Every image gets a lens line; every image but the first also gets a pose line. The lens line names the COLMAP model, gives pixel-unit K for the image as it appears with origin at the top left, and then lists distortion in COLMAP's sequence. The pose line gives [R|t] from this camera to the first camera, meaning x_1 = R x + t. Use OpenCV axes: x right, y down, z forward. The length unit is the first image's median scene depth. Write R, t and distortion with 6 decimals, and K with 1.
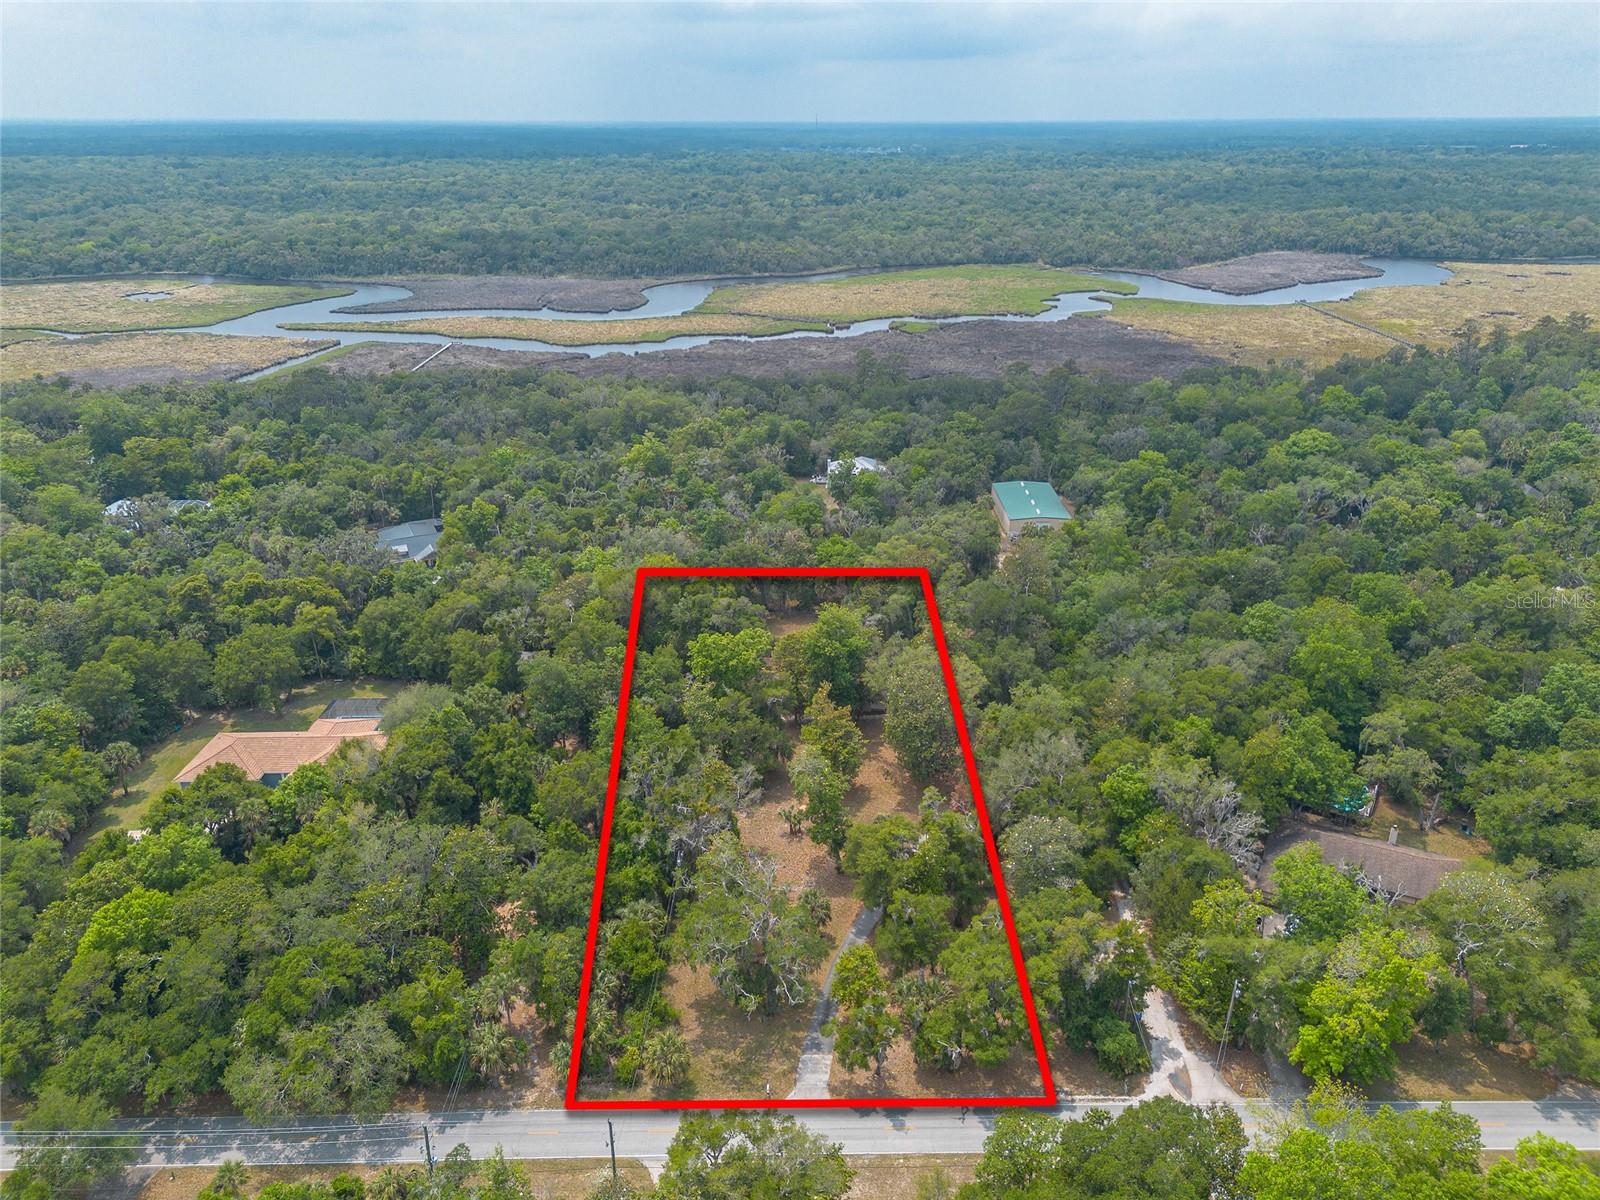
lens RADIAL K [[1206.0, 0, 800.0], [0, 1206.0, 600.0], [0, 0, 1]] dist [0.091845, -0.116073]
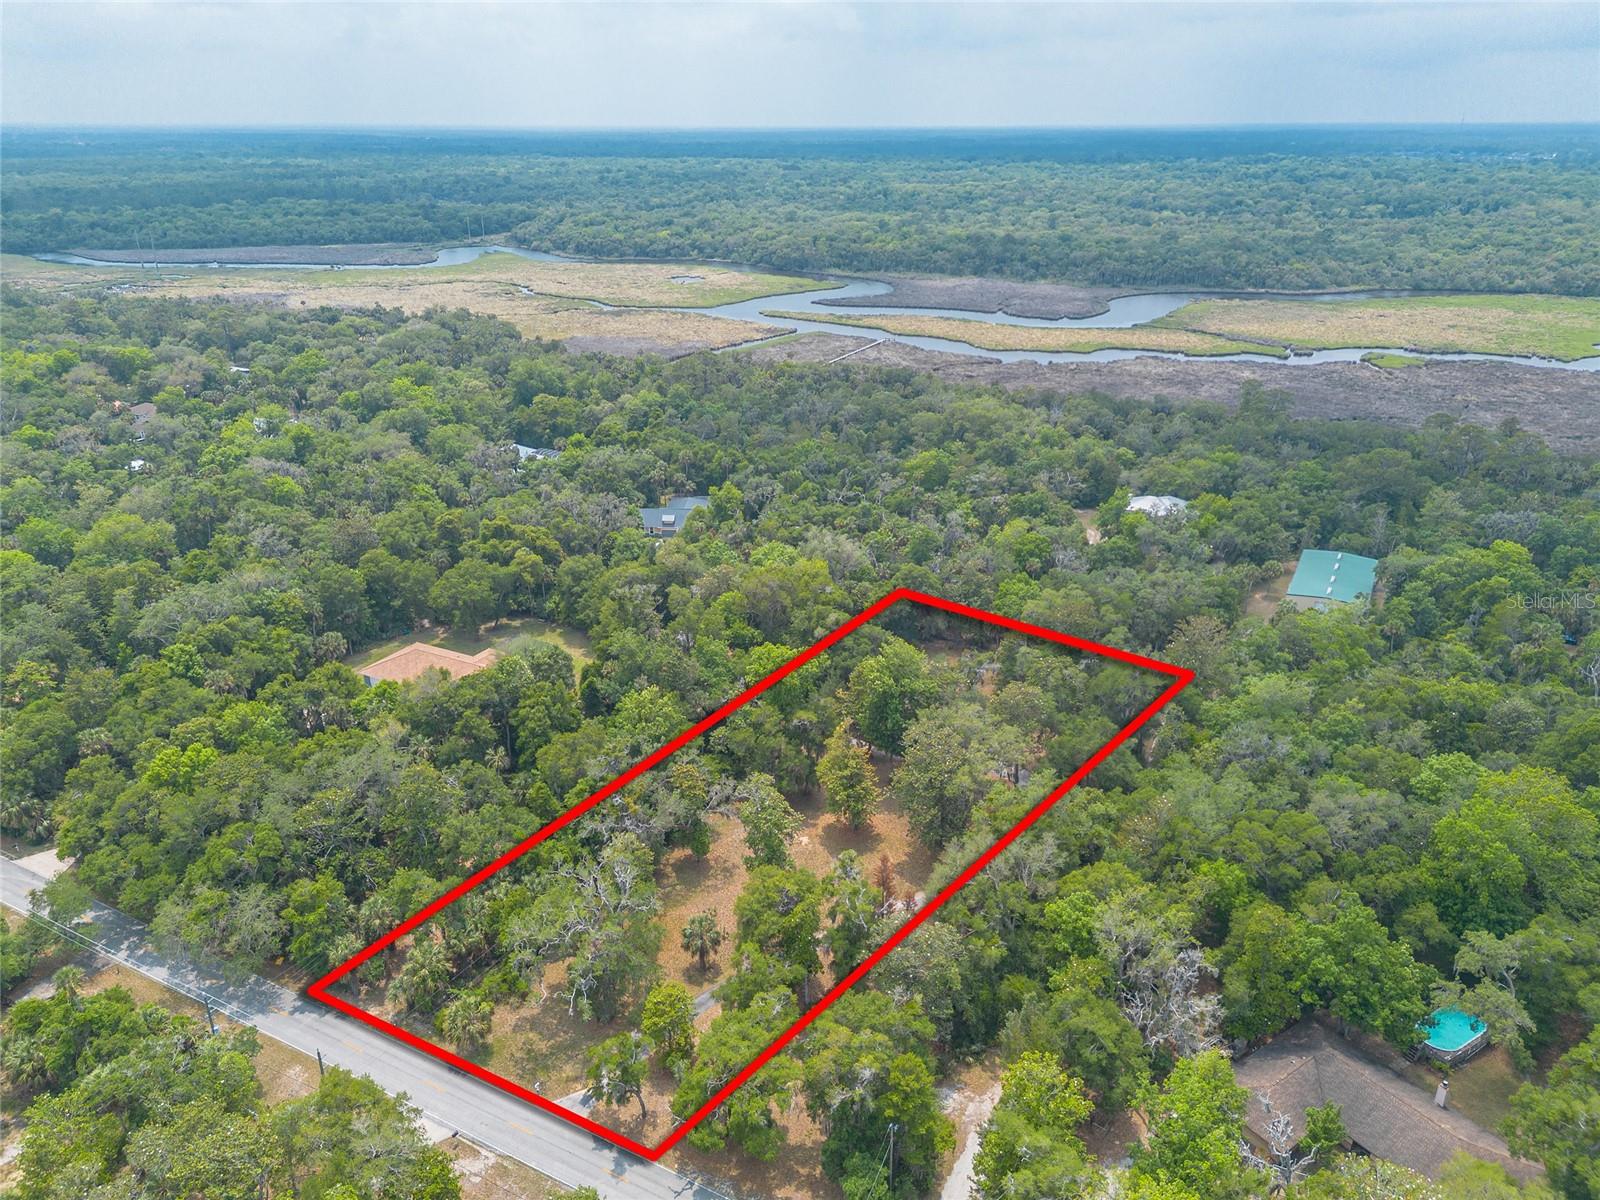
lens RADIAL K [[1182.2, 0, 800.0], [0, 1182.2, 600.0], [0, 0, 1]] dist [0.085203, -0.101258]
pose [[0.865873, 0.185968, -0.464414, 0.152589], [-0.184014, 0.981651, 0.050005, -0.023555], [0.465192, 0.042161, 0.884205, 0.057497]]
